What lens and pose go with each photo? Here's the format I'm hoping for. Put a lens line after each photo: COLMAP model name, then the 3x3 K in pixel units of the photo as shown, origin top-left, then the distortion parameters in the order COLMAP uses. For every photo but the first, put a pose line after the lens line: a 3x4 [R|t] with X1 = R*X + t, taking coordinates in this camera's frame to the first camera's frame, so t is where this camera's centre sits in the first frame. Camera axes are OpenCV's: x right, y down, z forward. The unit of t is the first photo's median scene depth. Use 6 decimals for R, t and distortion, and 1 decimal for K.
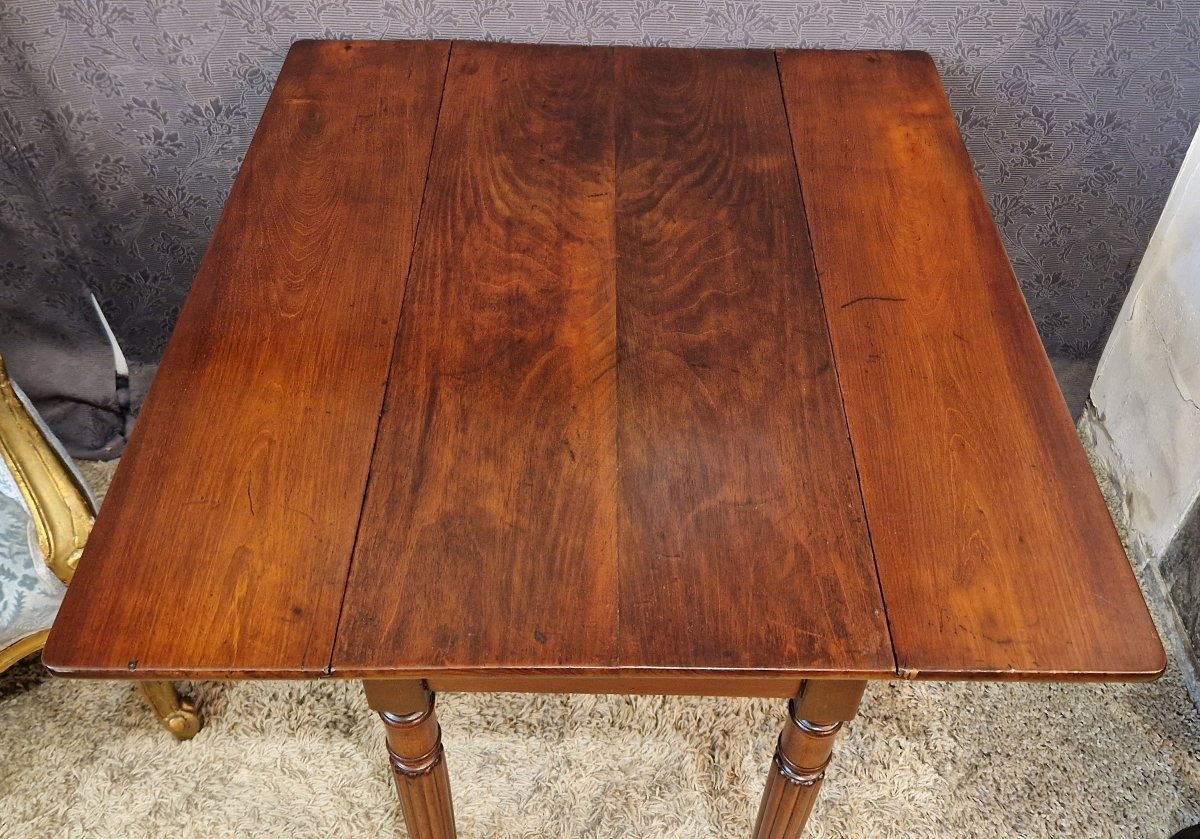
lens RADIAL K [[1090.1, 0, 635.8], [0, 1090.1, 394.7], [0, 0, 1]] dist [0.069538, -0.057253]
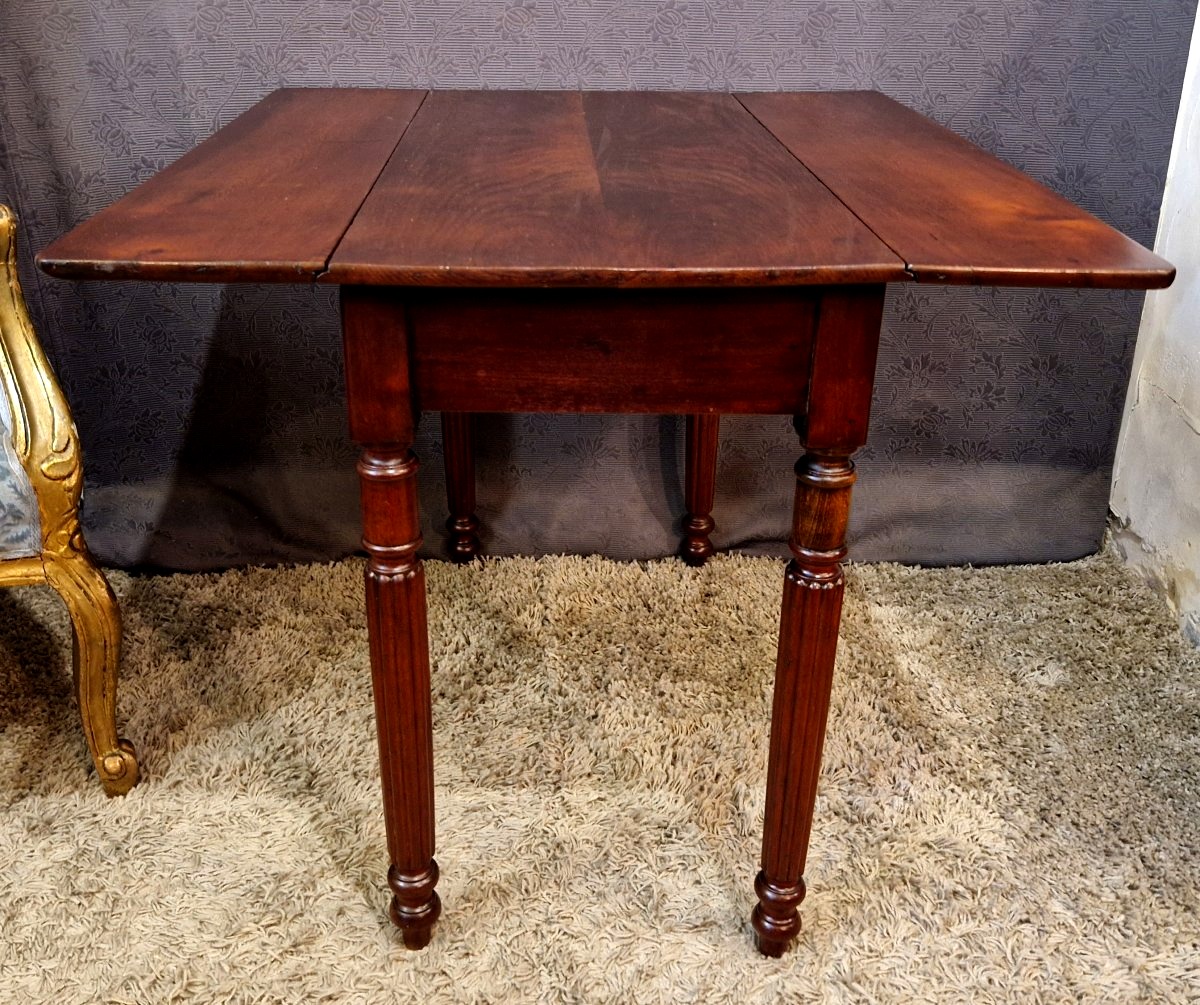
lens RADIAL K [[1210.3, 0, 585.8], [0, 1210.3, 483.4], [0, 0, 1]] dist [0.053209, 0.000000]
pose [[0.999816, -0.017950, 0.006730, -0.048543], [0.019170, 0.933683, -0.357586, 0.434118], [0.000135, 0.357649, 0.933856, 0.031157]]
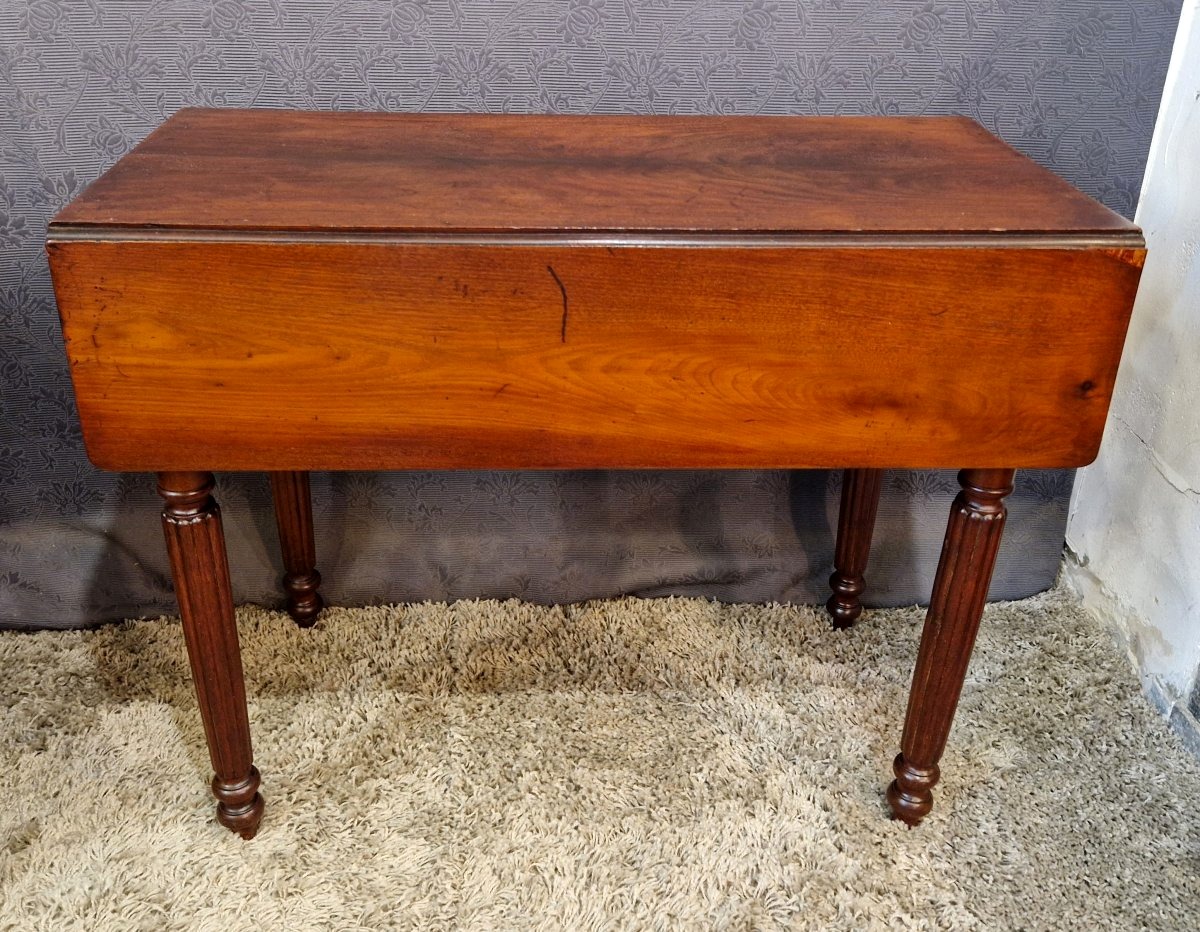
lens RADIAL K [[1130.1, 0, 575.5], [0, 1130.1, 453.3], [0, 0, 1]] dist [0.039205, 0.000000]
pose [[0.999213, -0.024345, 0.031309, -0.001164], [0.032711, 0.952263, -0.303521, 0.245850], [-0.022425, 0.304306, 0.952310, 0.166220]]
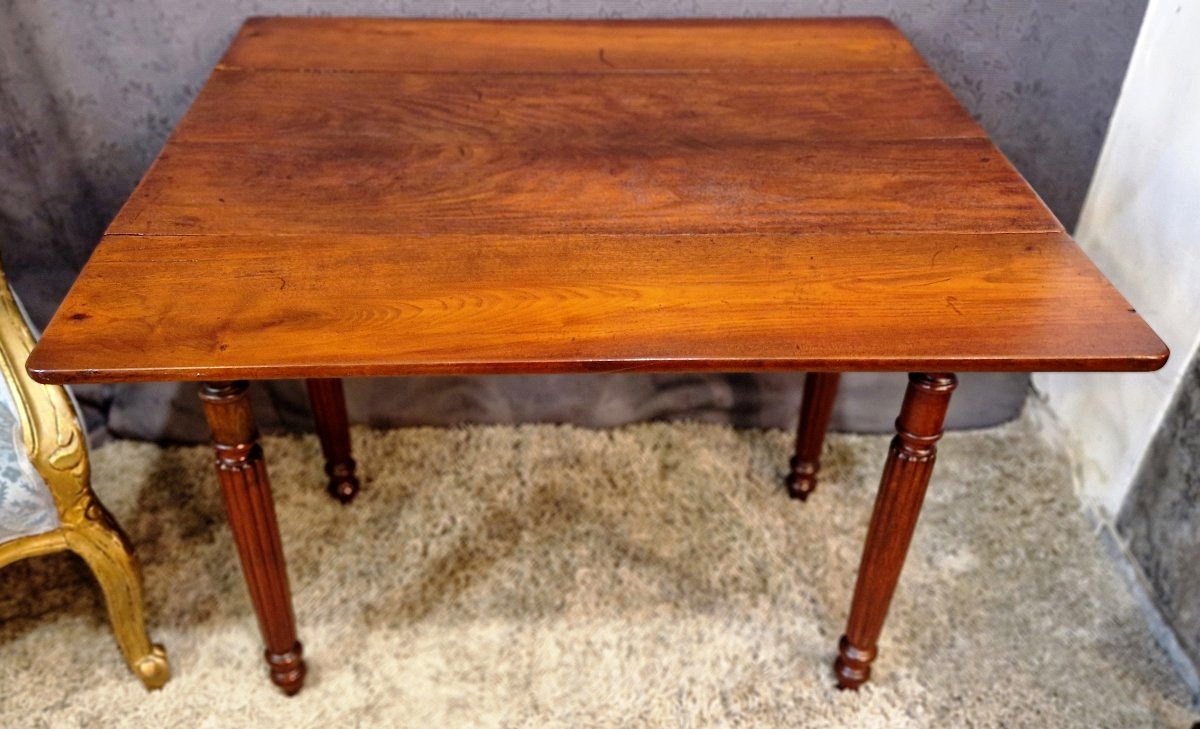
lens RADIAL K [[1017.3, 0, 561.2], [0, 1017.3, 412.4], [0, 0, 1]] dist [0.068032, -0.047784]
pose [[0.999748, -0.015137, -0.016561, -0.018590], [0.012860, 0.991445, -0.129888, 0.189747], [0.018386, 0.129643, 0.991390, 0.043565]]
